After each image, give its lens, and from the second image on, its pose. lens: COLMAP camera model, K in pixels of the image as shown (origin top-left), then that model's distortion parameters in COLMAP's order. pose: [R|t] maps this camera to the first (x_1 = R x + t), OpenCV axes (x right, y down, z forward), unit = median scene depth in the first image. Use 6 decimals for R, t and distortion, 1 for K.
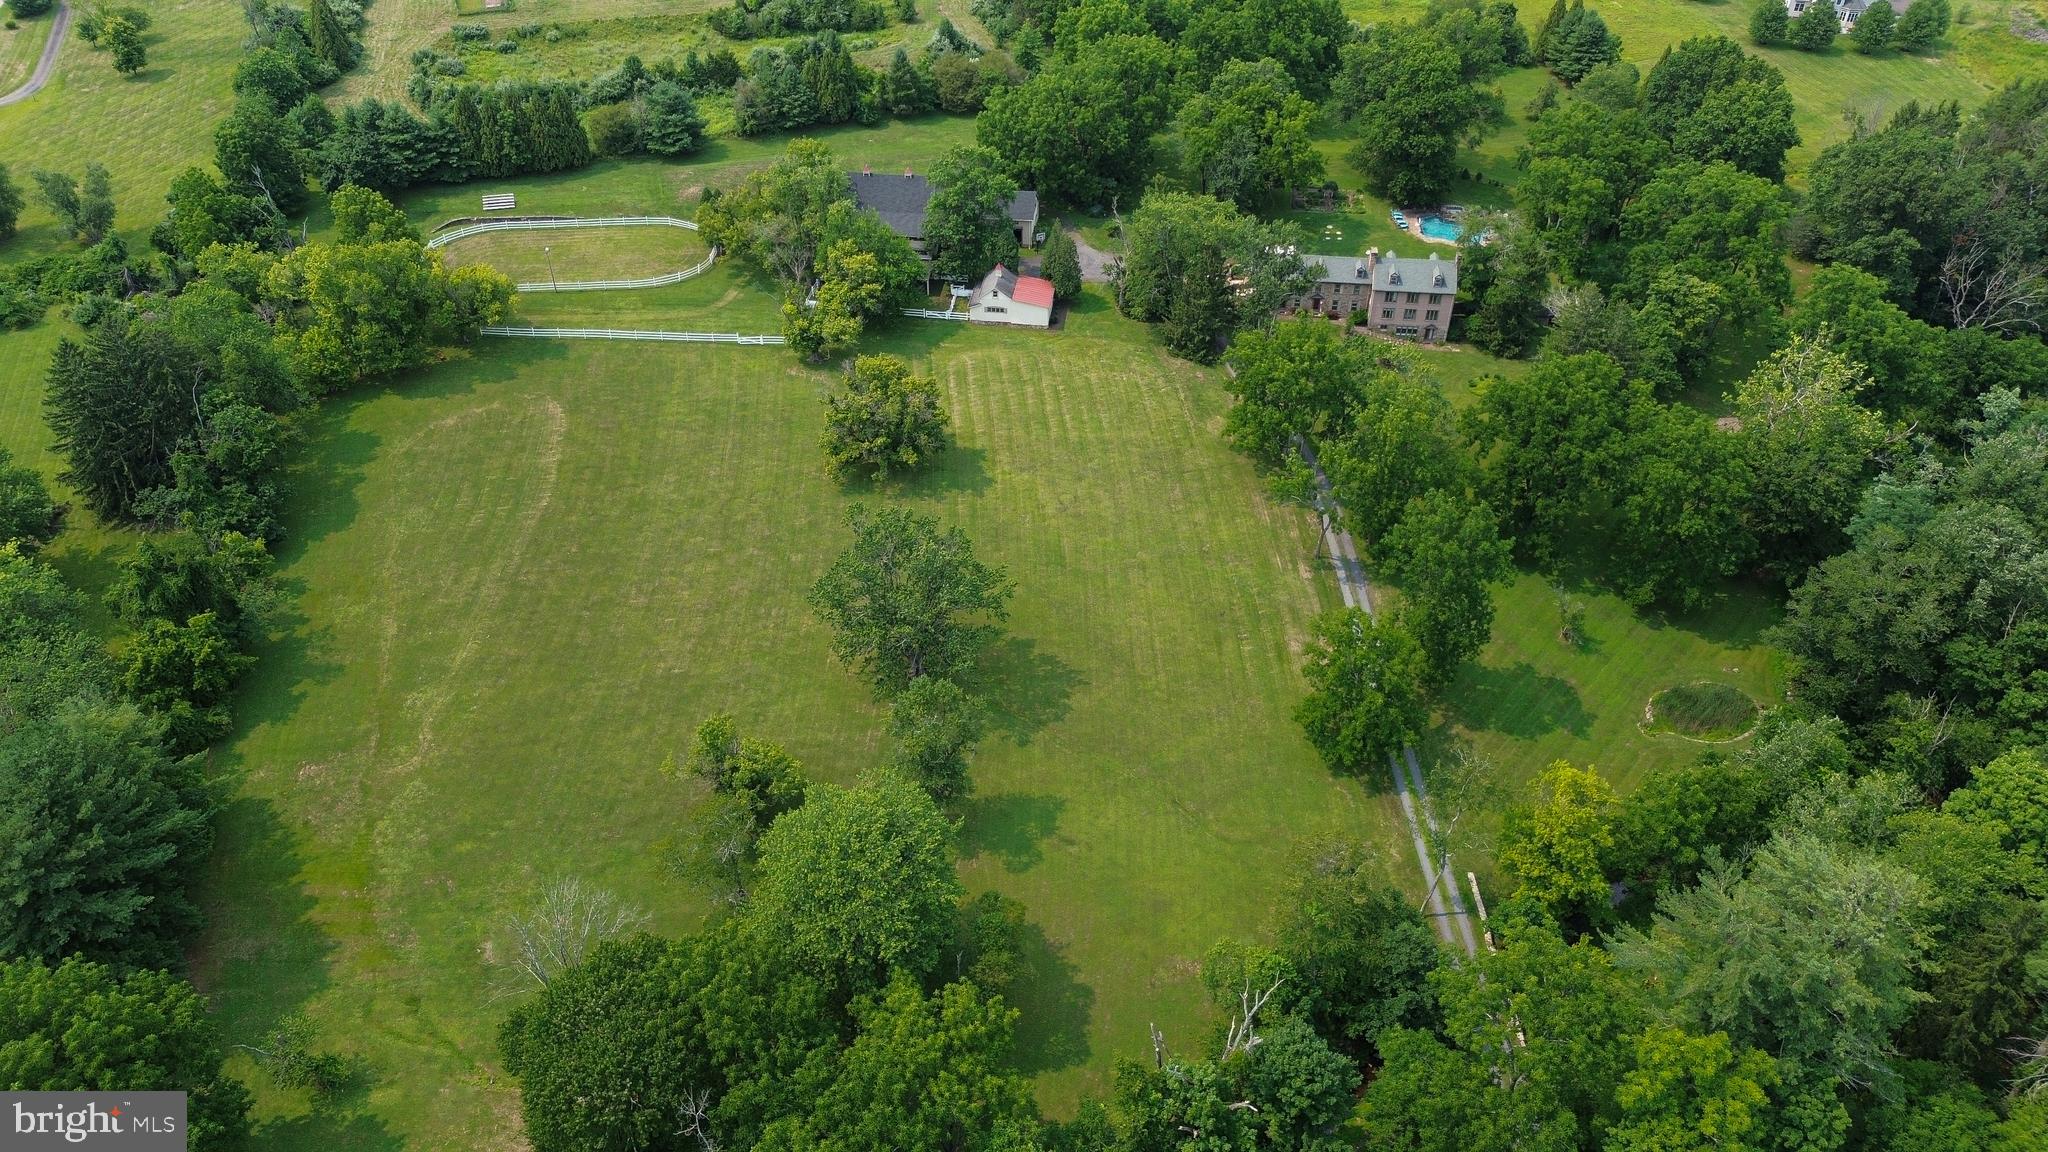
lens RADIAL K [[1452.5, 0, 1031.3], [0, 1452.5, 569.4], [0, 0, 1]] dist [0.082157, -0.082142]
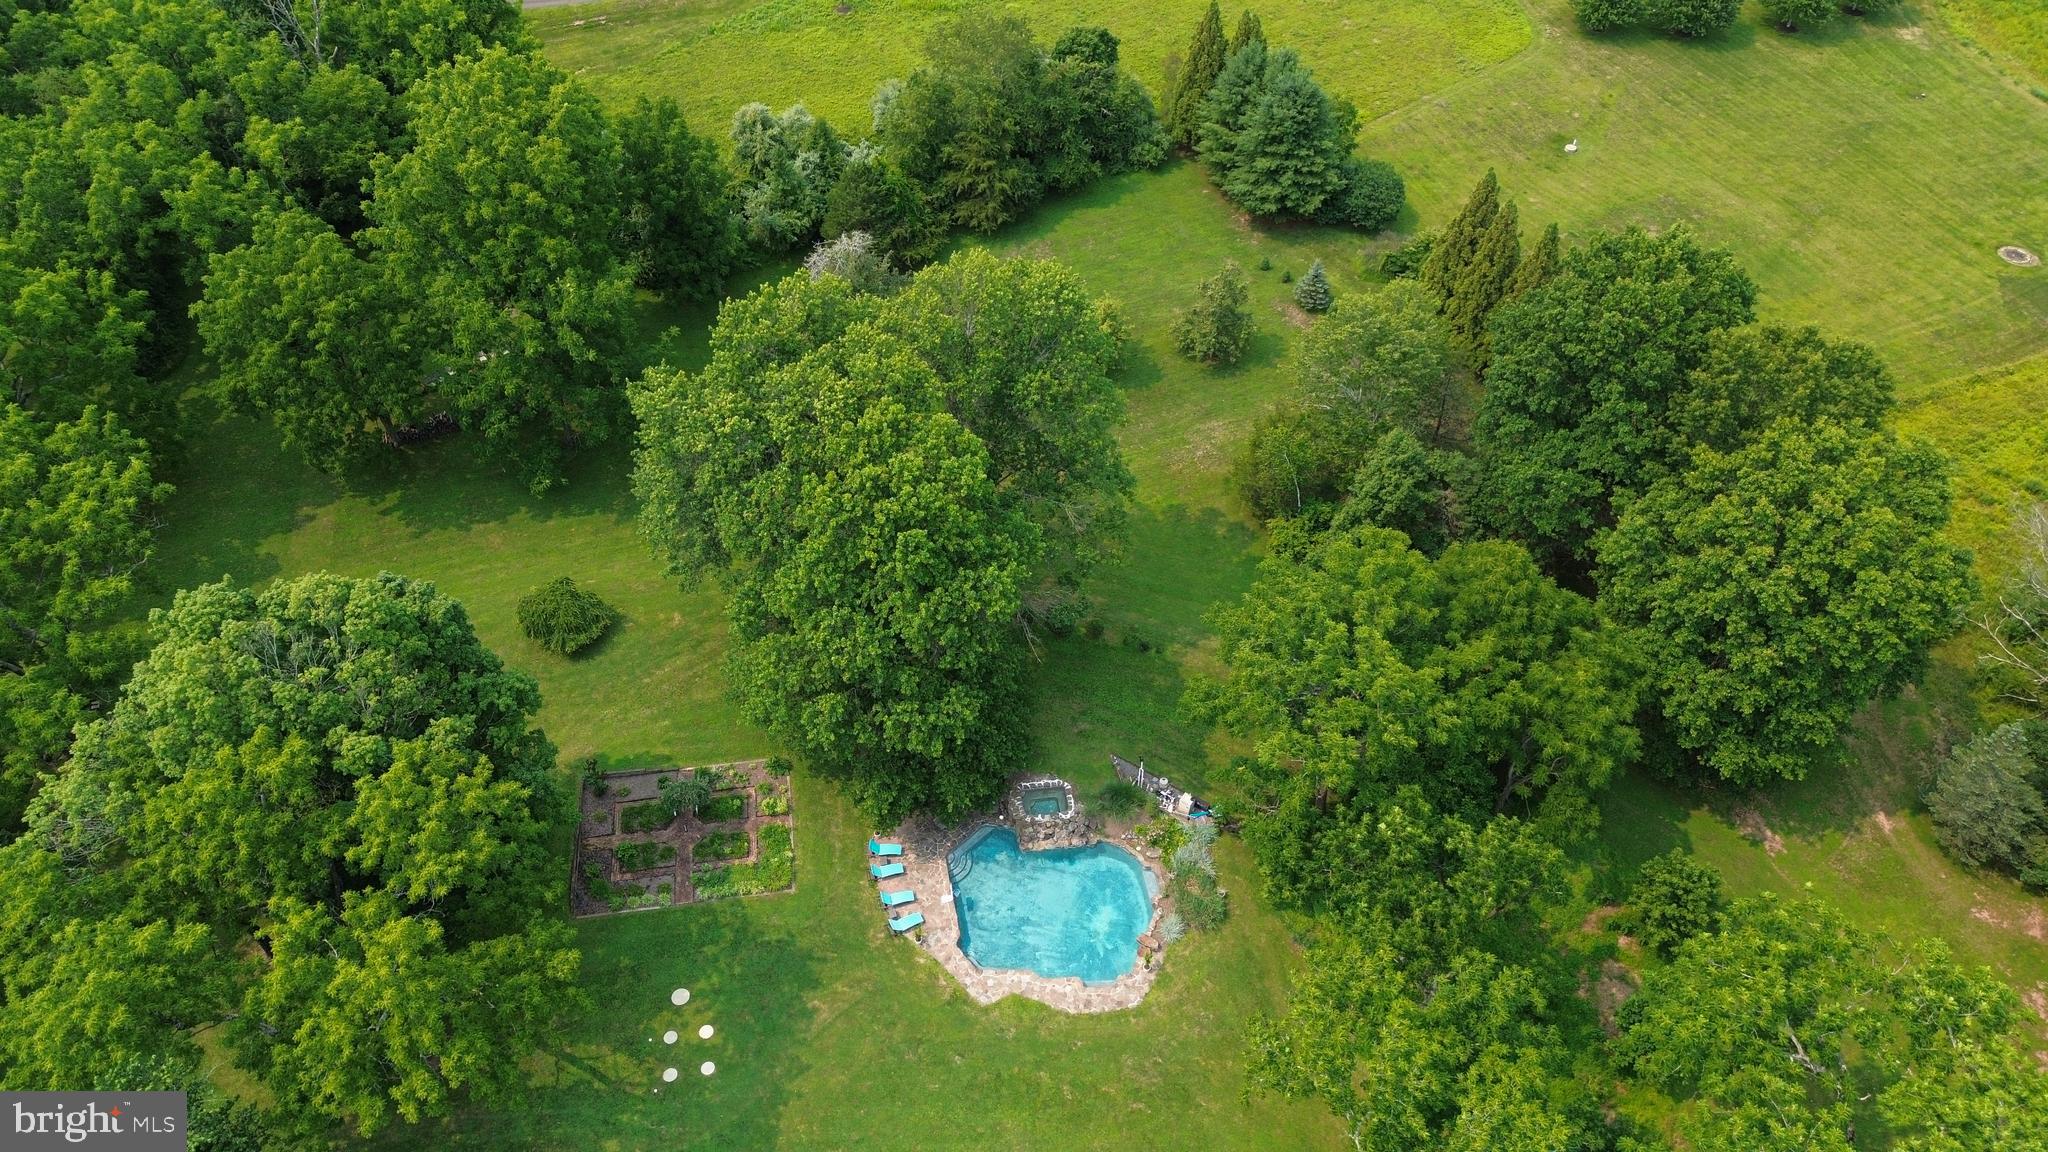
lens RADIAL K [[1455.8, 0, 1030.0], [0, 1455.8, 568.6], [0, 0, 1]] dist [0.073367, -0.071222]
pose [[0.964924, -0.185961, 0.185308, 0.264760], [0.156842, 0.974391, 0.161128, -0.410540], [-0.210526, -0.126412, 0.969381, 0.767937]]
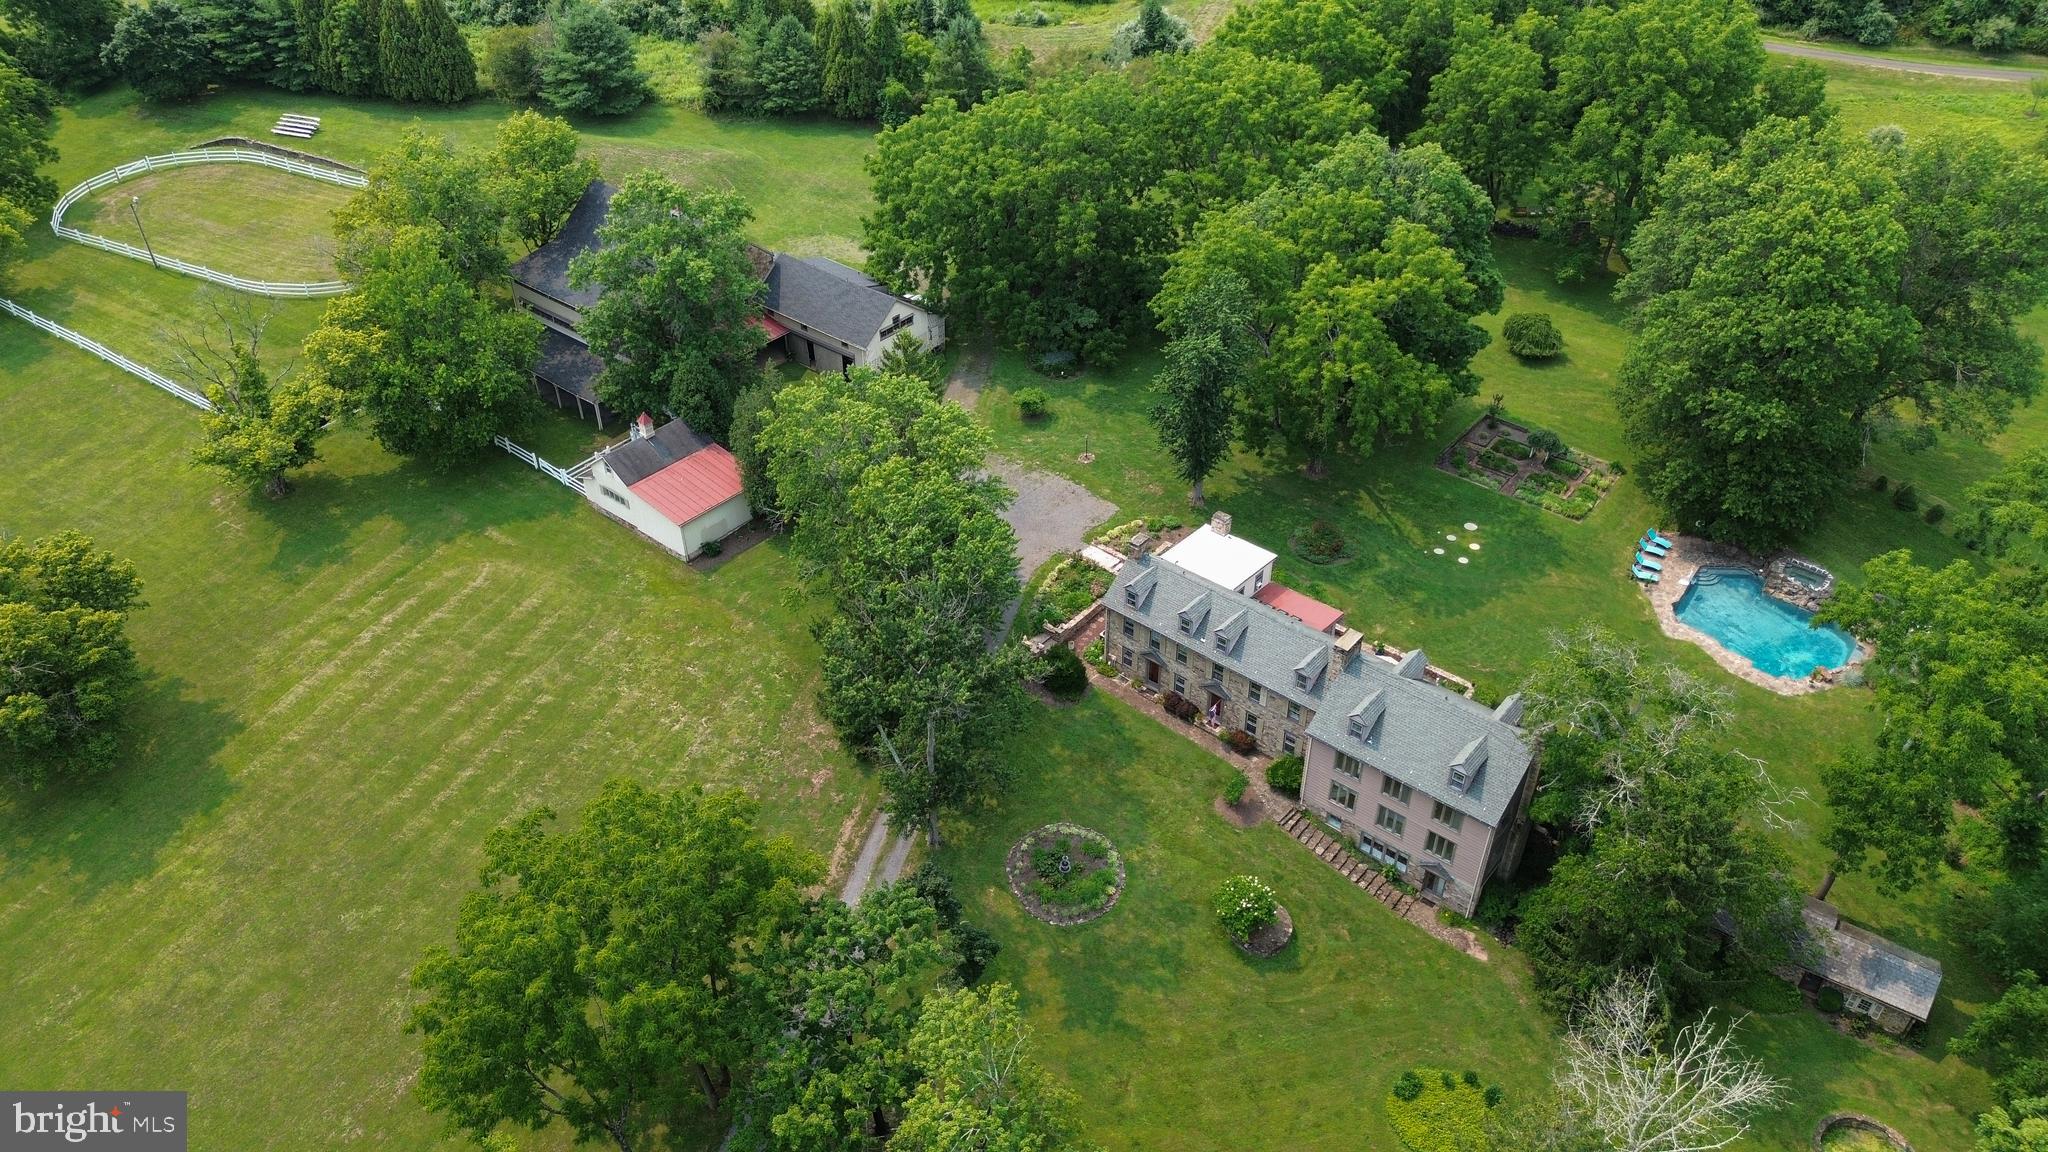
lens RADIAL K [[1455.8, 0, 1030.0], [0, 1455.8, 568.6], [0, 0, 1]] dist [0.073367, -0.071222]
pose [[0.843870, 0.319865, -0.430777, 0.325219], [-0.322784, 0.943982, 0.068617, -0.234305], [0.428594, 0.081144, 0.899846, 0.593507]]
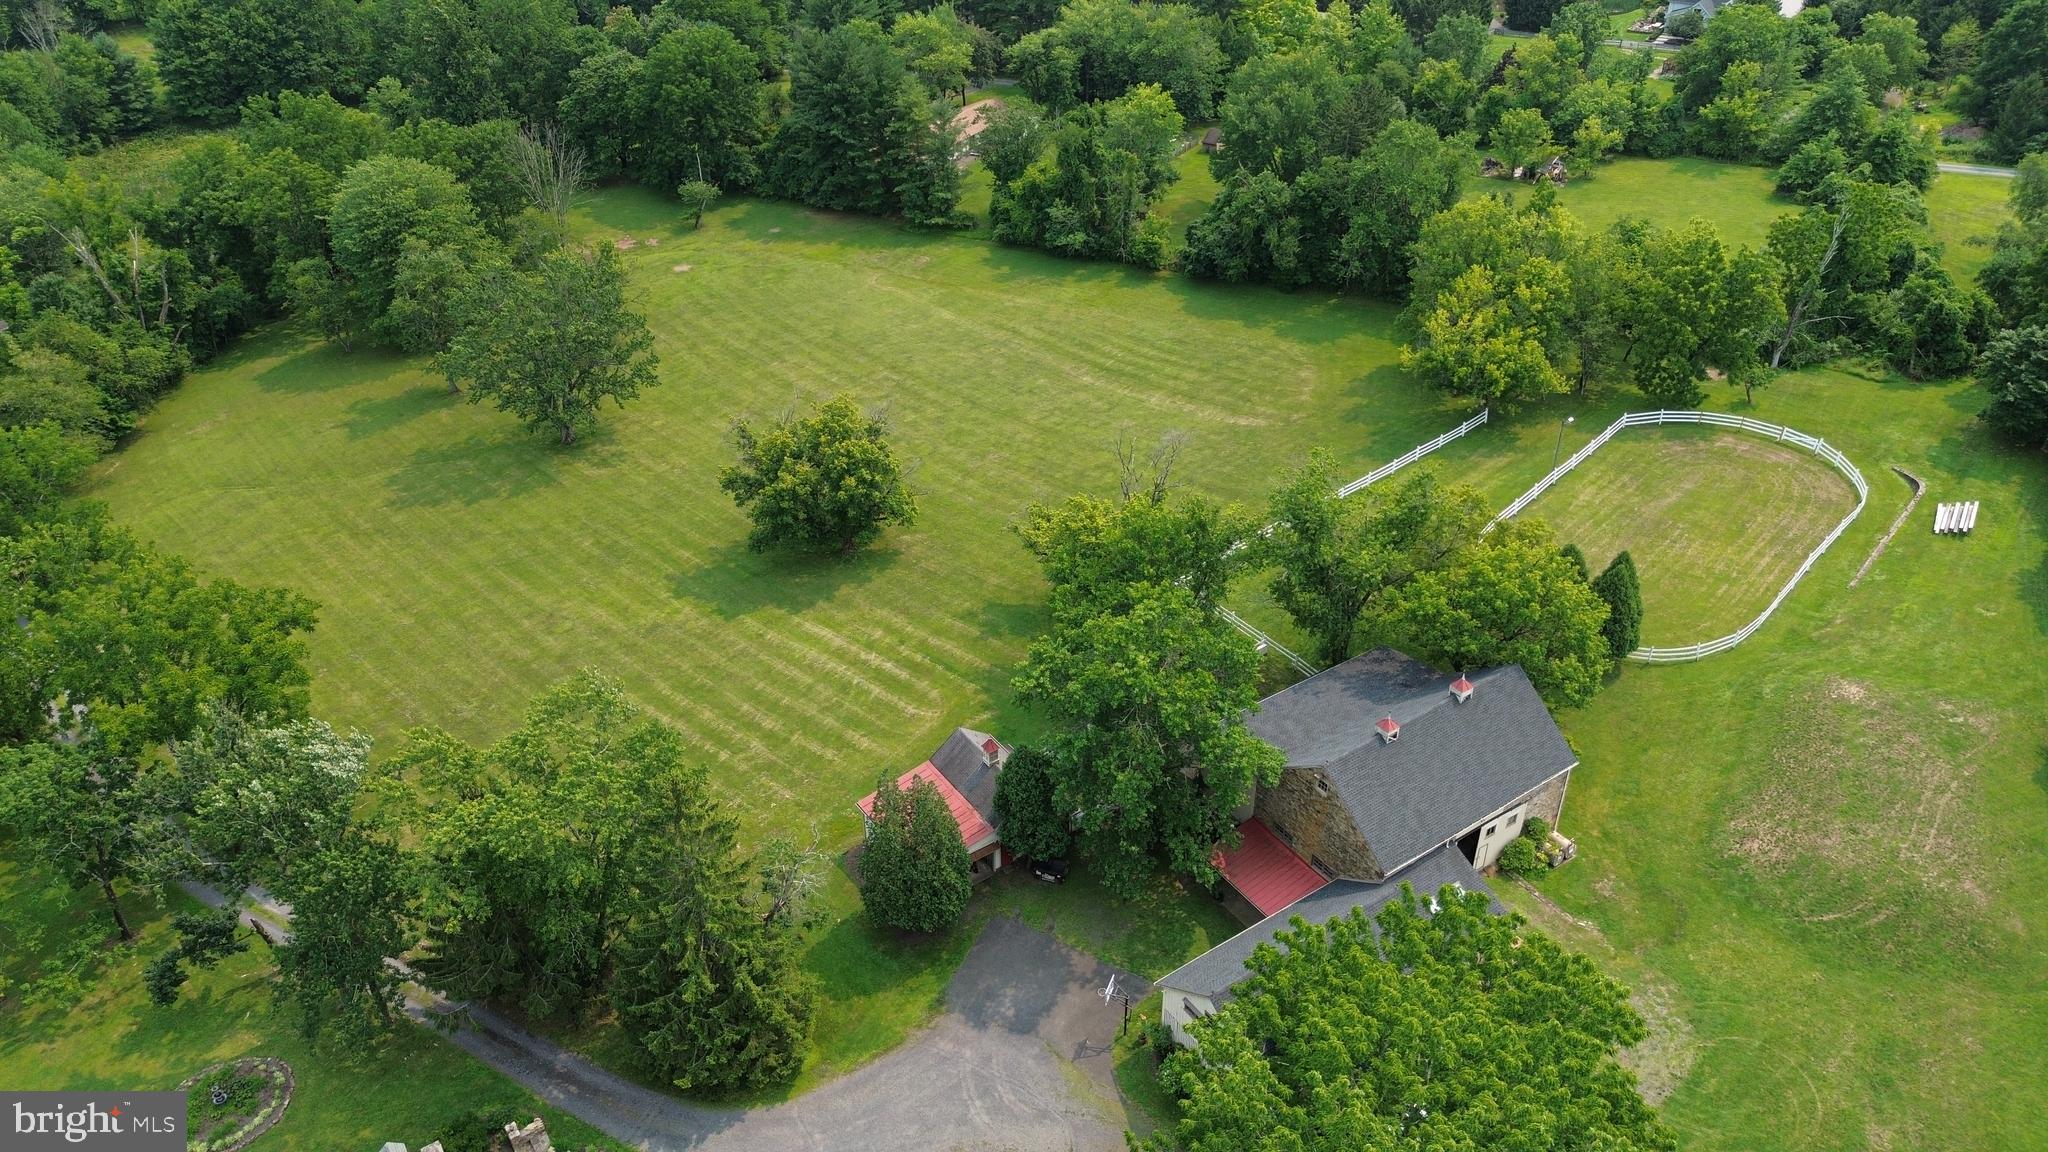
lens RADIAL K [[1428.7, 0, 1024.0], [0, 1428.7, 576.0], [0, 0, 1]] dist [0.085390, -0.093364]
pose [[-0.749745, 0.370138, -0.548526, 0.189633], [-0.392229, 0.419042, 0.818877, -0.586407], [0.532953, 0.829097, -0.168996, 1.024064]]
